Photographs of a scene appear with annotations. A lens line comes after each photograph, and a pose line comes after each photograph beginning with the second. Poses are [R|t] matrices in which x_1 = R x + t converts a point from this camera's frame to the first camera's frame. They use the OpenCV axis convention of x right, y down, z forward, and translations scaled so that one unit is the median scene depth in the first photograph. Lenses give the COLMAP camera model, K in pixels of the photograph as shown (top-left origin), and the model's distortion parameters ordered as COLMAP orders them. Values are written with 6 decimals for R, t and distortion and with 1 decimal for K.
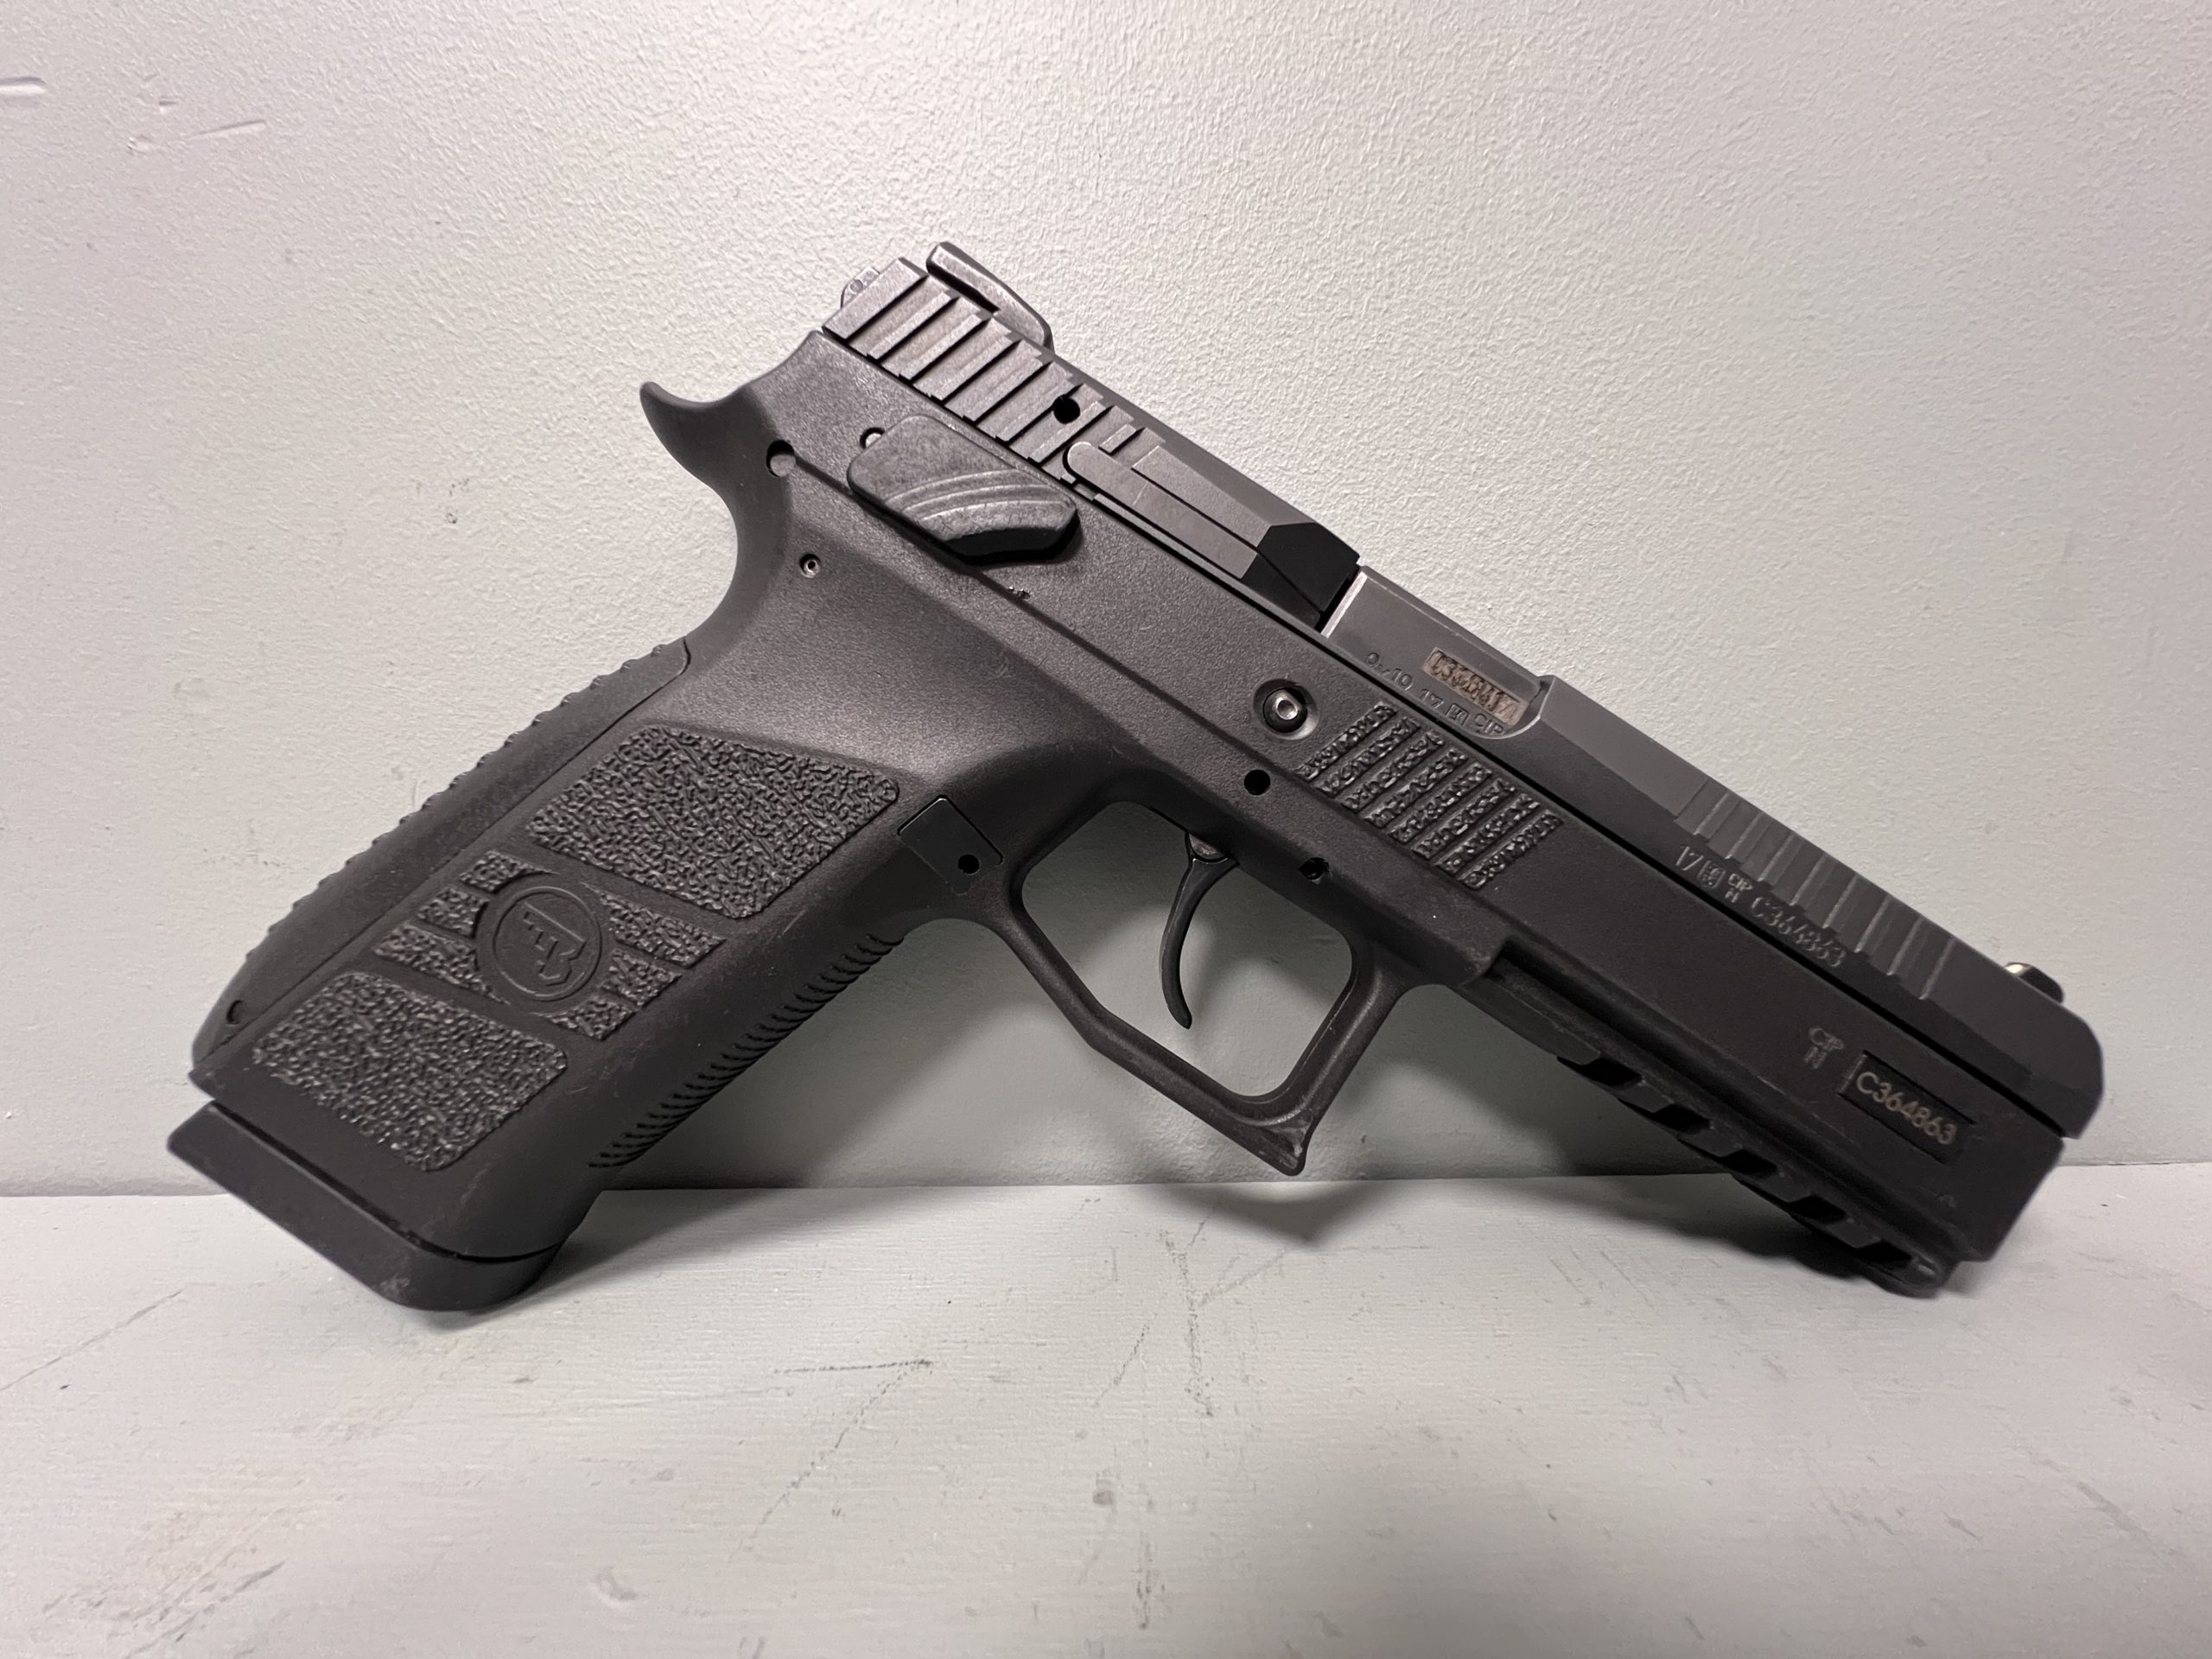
lens RADIAL K [[912.2, 0, 1116.6], [0, 912.2, 837.3], [0, 0, 1]] dist [-0.009340, 0.001460]
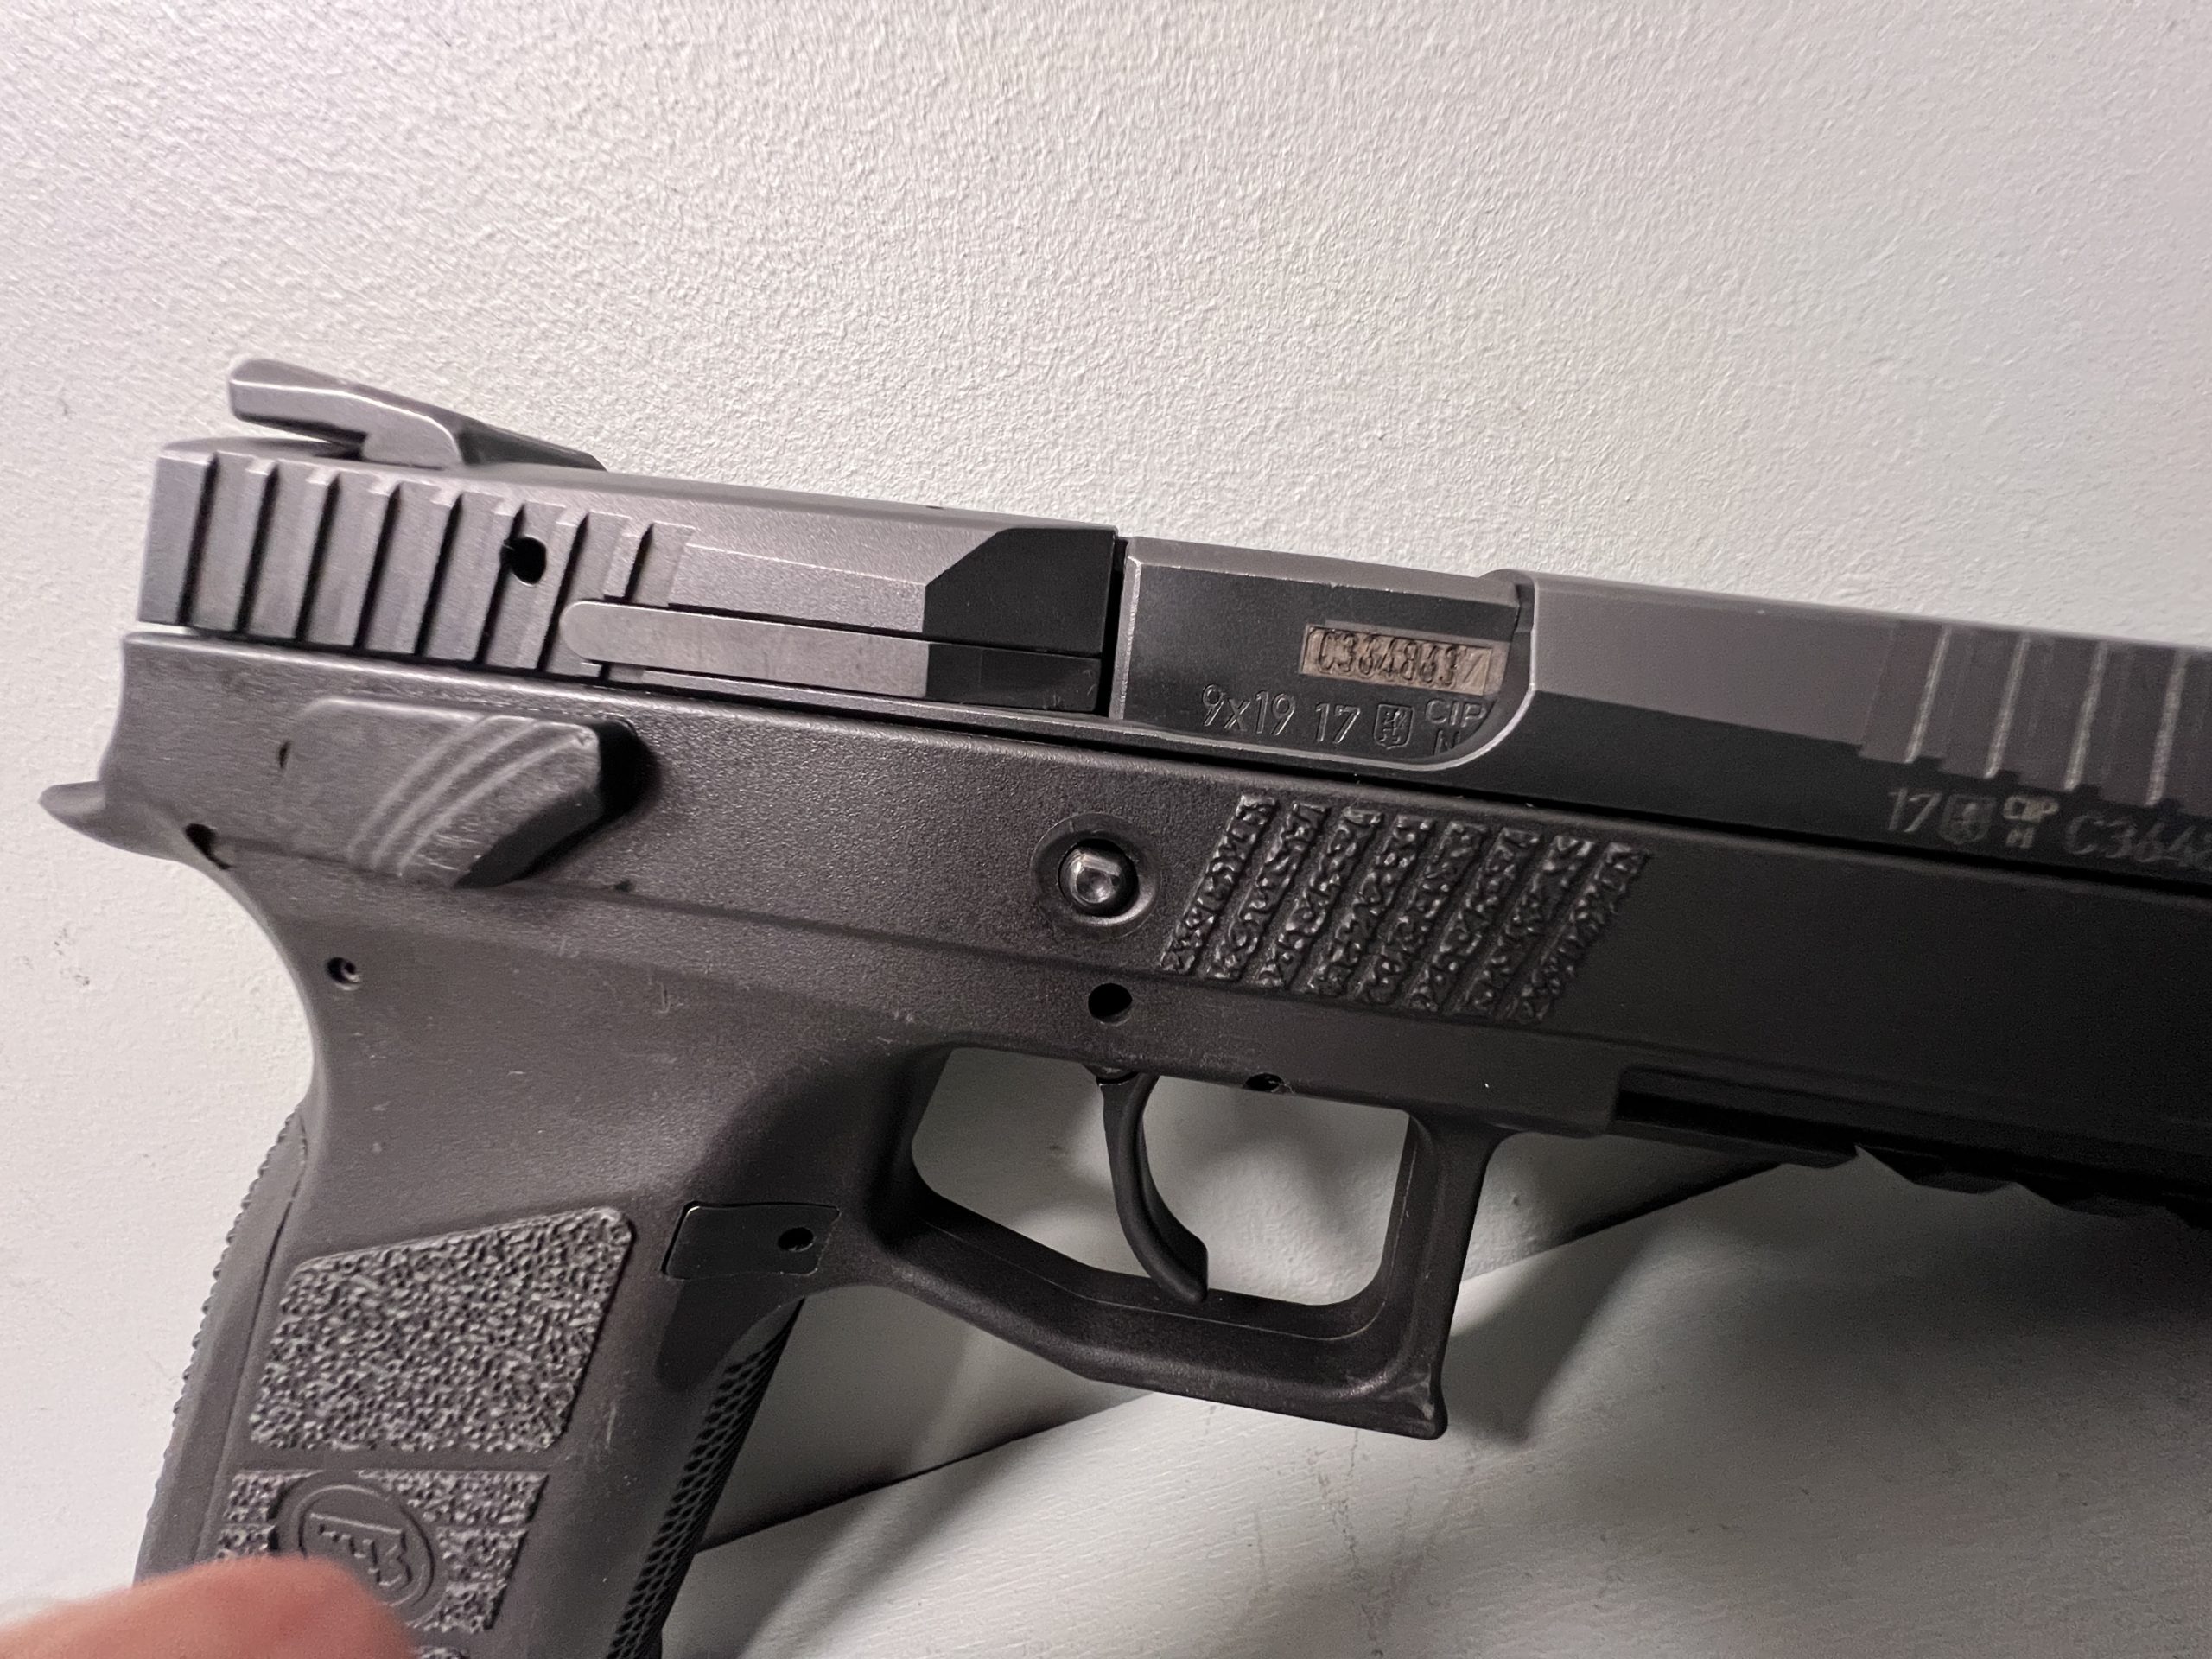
lens RADIAL K [[906.6, 0, 1089.0], [0, 906.6, 824.1], [0, 0, 1]] dist [-0.005570, 0.000197]
pose [[0.889555, -0.429144, -0.156609, 0.279923], [0.450456, 0.881050, 0.144359, -0.250295], [0.076029, -0.198961, 0.977054, 0.445379]]
